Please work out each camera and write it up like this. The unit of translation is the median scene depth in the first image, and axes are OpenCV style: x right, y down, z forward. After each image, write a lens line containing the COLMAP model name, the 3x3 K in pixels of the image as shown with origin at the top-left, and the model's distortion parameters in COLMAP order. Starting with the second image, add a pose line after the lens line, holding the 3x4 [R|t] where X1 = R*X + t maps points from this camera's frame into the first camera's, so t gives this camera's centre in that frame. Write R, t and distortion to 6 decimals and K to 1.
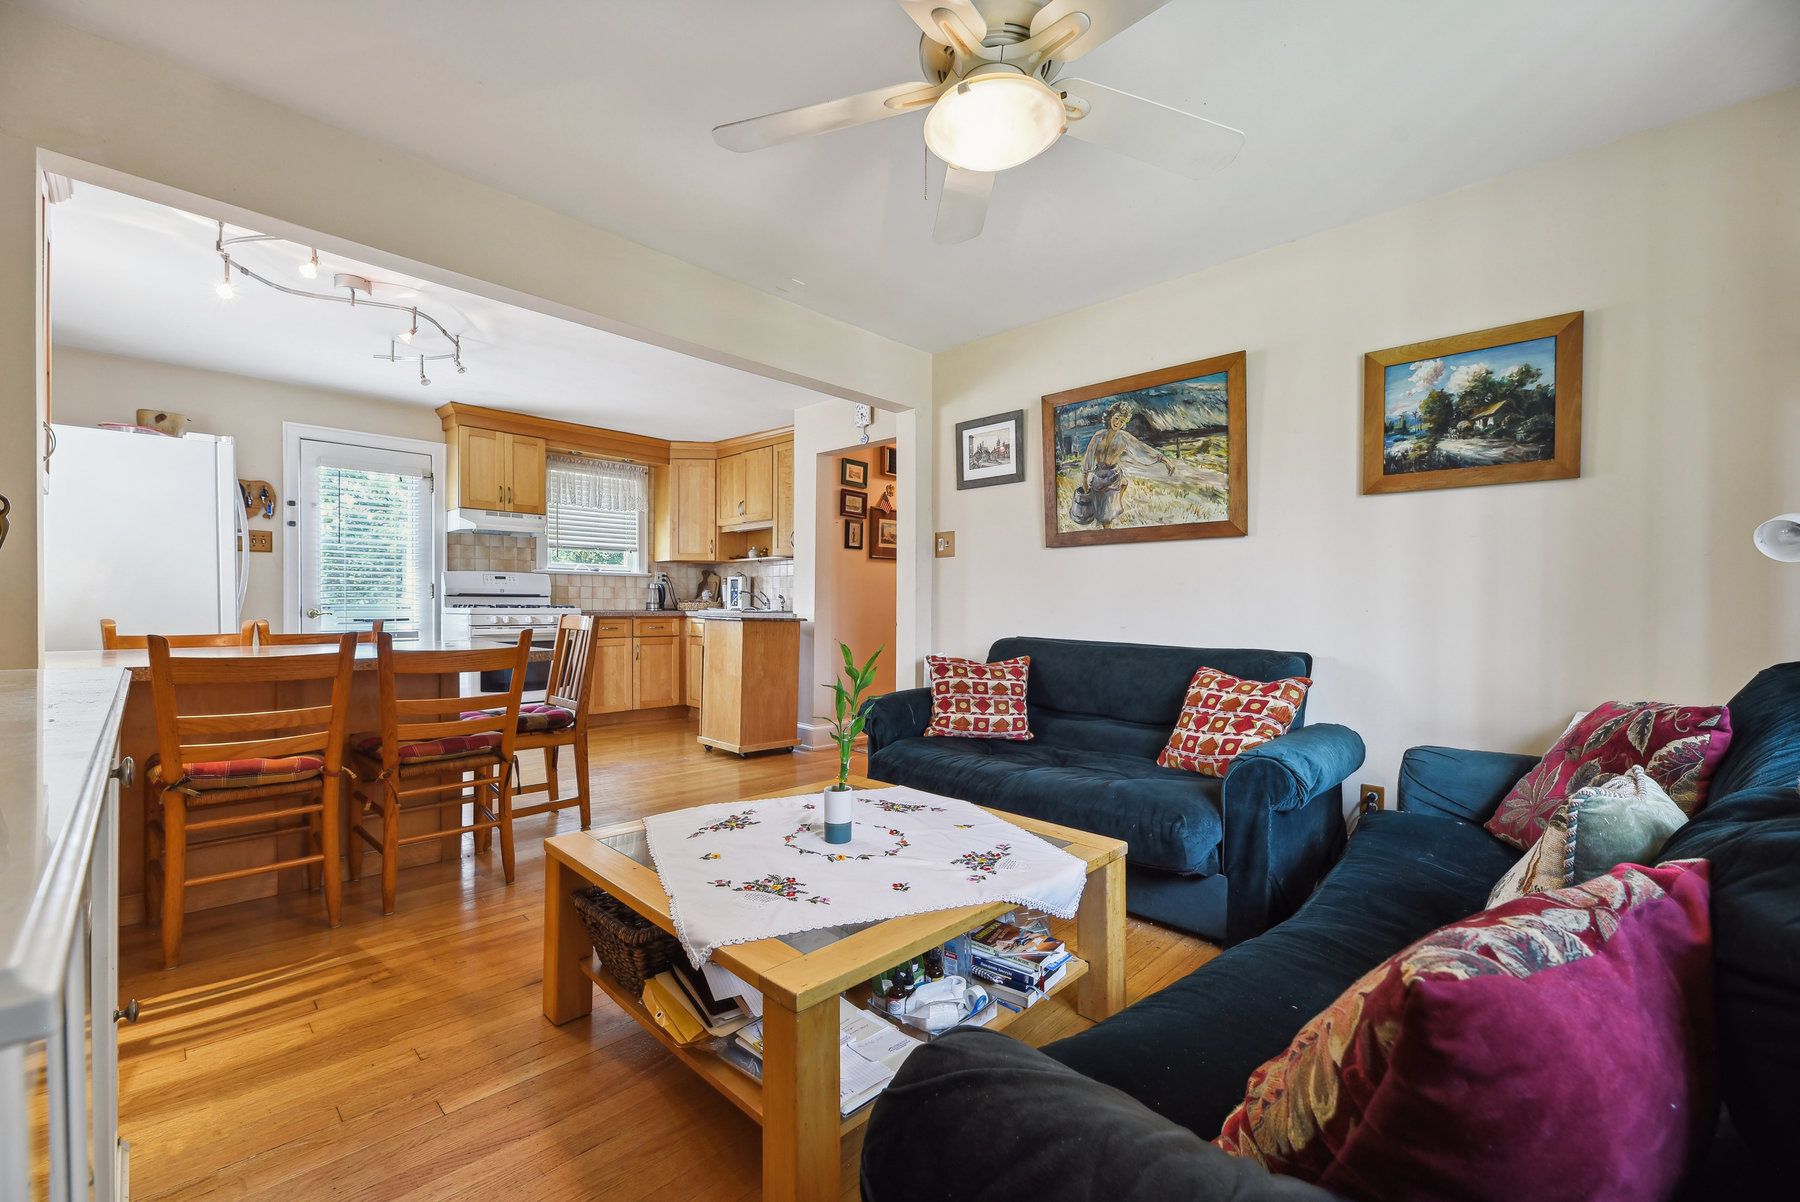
lens RADIAL K [[735.9, 0, 898.5], [0, 735.9, 612.0], [0, 0, 1]] dist [0.001209, -0.003641]
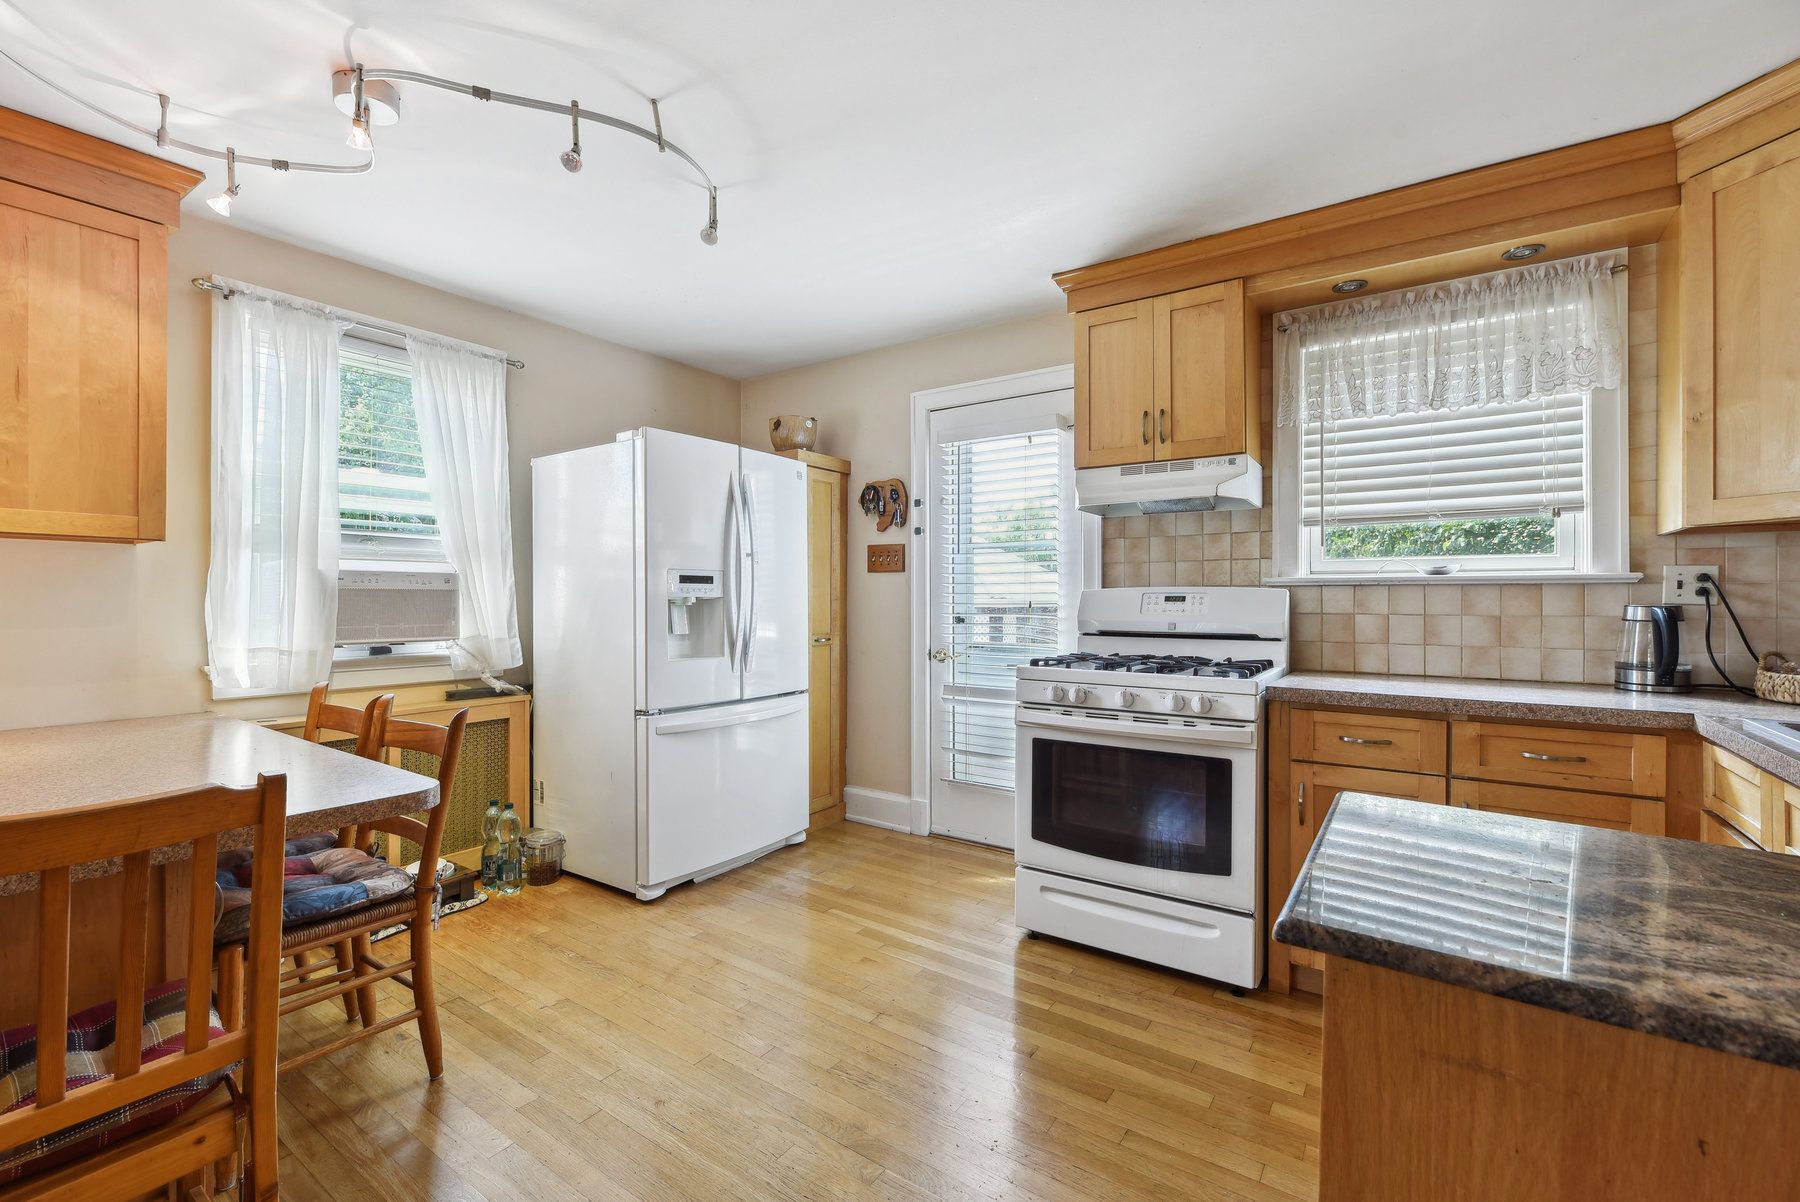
lens RADIAL K [[773.1, 0, 897.1], [0, 773.1, 596.9], [0, 0, 1]] dist [0.001186, -0.003246]
pose [[0.161605, -0.006213, -0.986836, -0.066938], [-0.011005, 0.999907, -0.008098, -0.042506], [0.986794, 0.012169, 0.161521, 0.748984]]
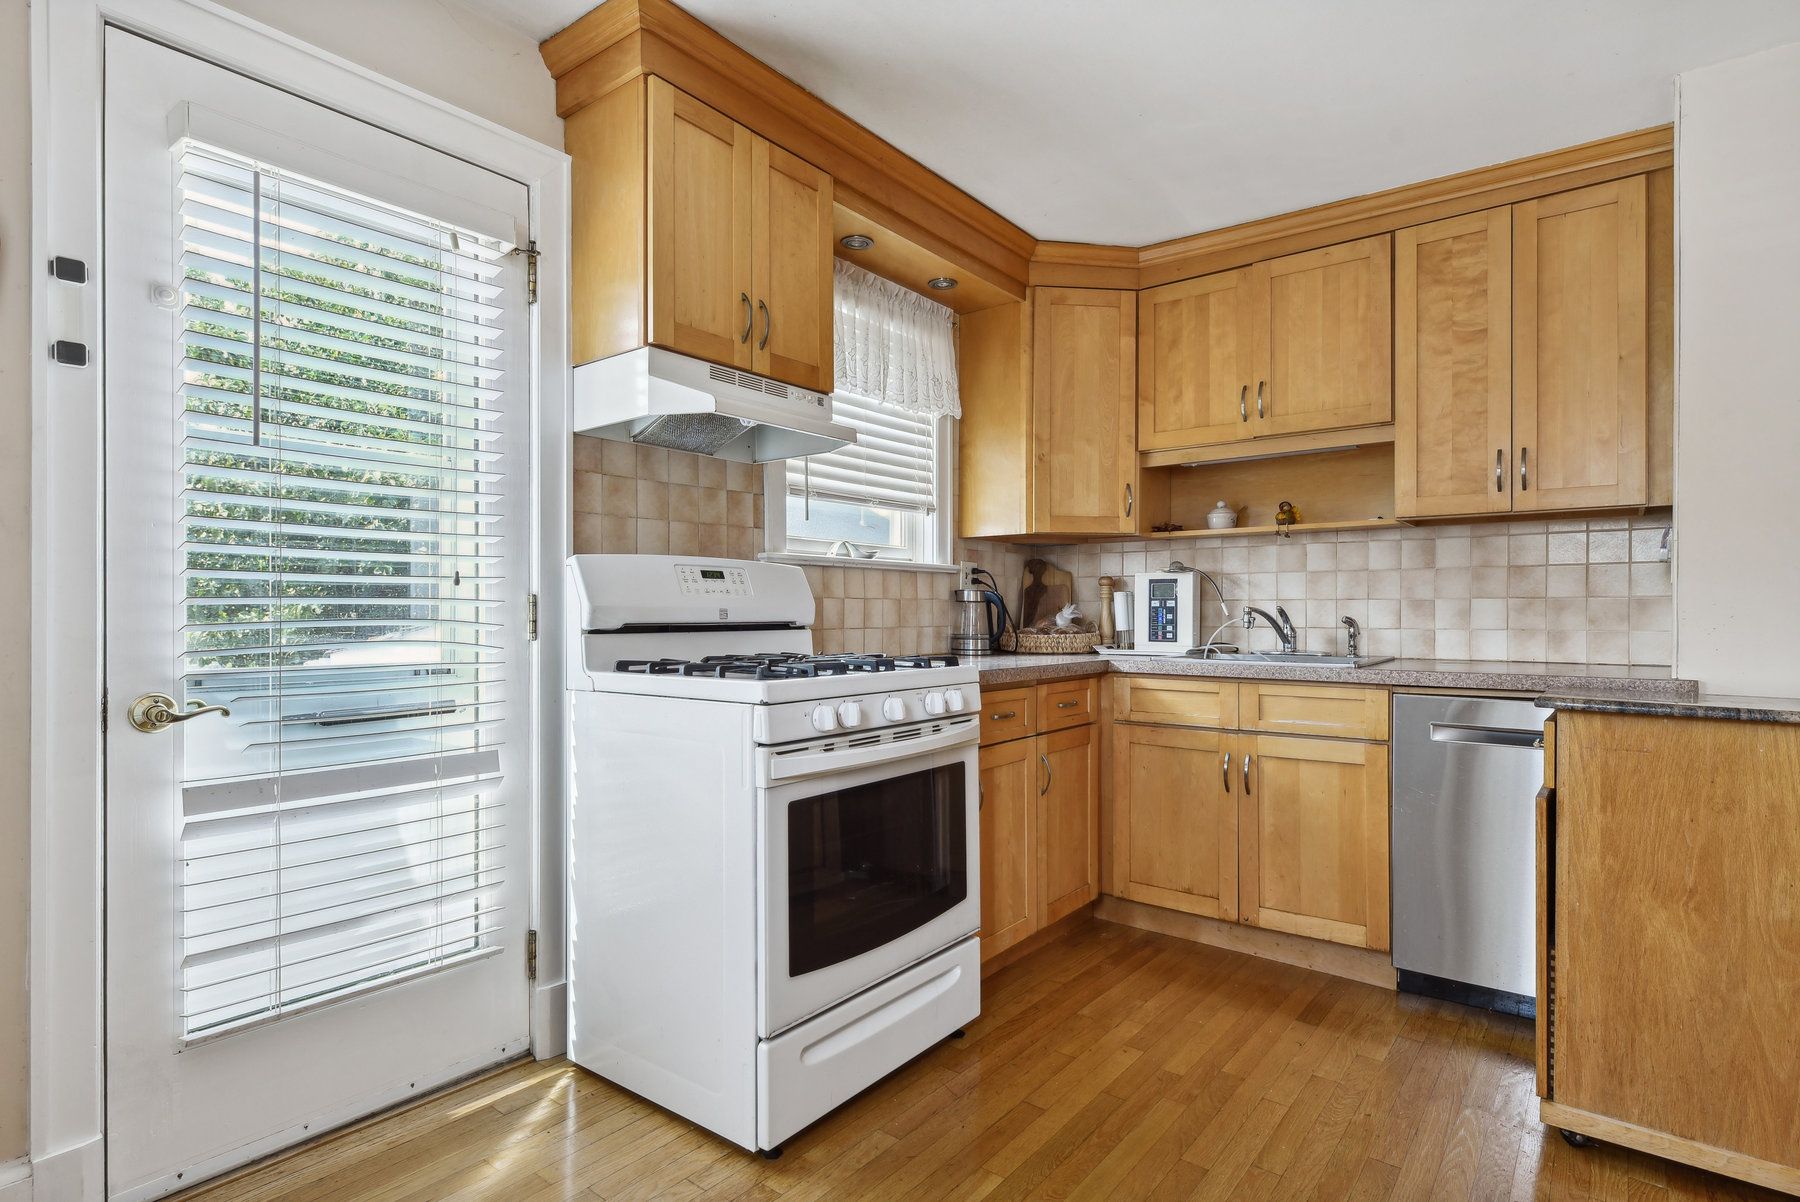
lens RADIAL K [[911.7, 0, 896.6], [0, 911.7, 611.9], [0, 0, 1]] dist [0.000803, -0.000098]
pose [[0.994841, -0.006014, 0.101268, -0.508977], [0.007033, 0.999928, -0.009701, -0.025393], [-0.101202, 0.010363, 0.994812, 0.586140]]
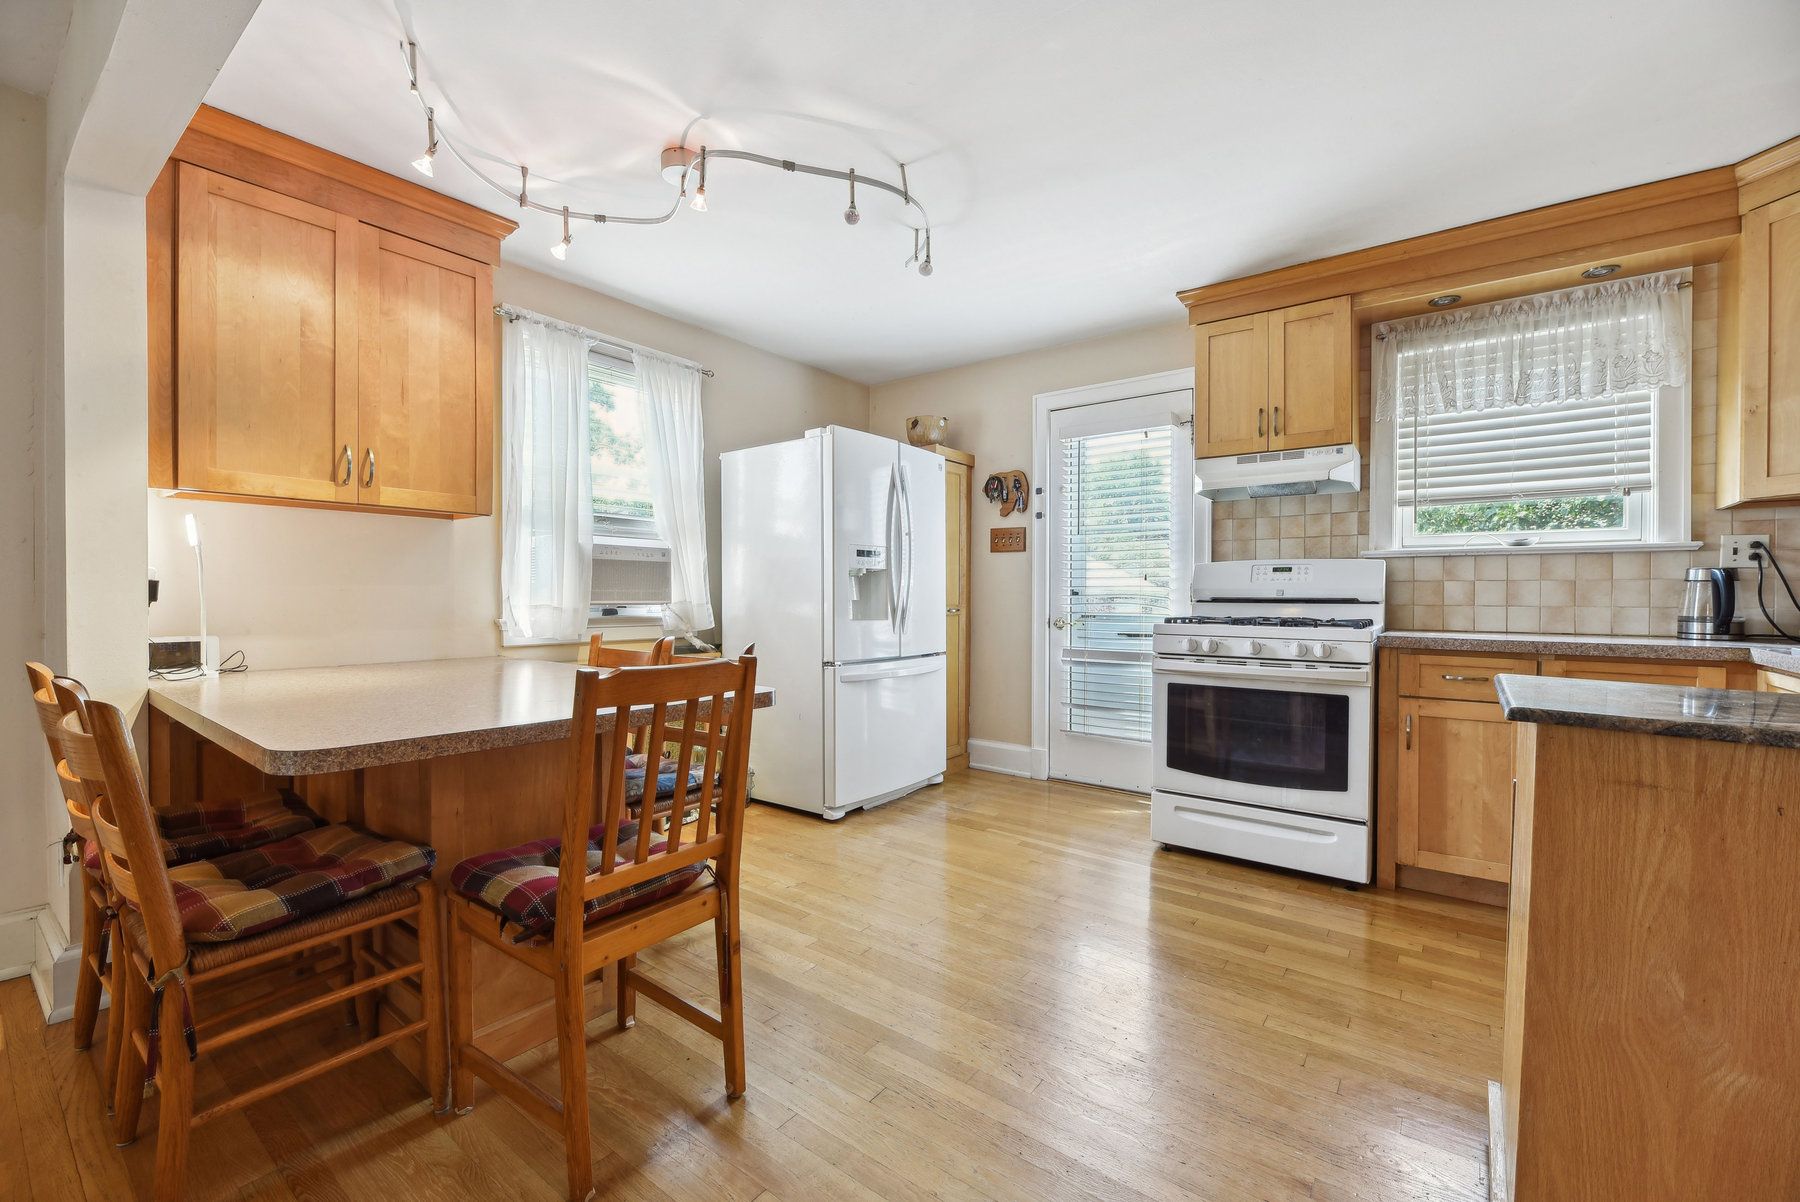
lens RADIAL K [[744.5, 0, 900.0], [0, 744.5, 601.0], [0, 0, 1]] dist [0.001919, -0.003741]
pose [[0.122651, 0.003363, -0.992444, -0.005122], [-0.013764, 0.999904, 0.001687, -0.019477], [0.992354, 0.013453, 0.122685, 0.647256]]
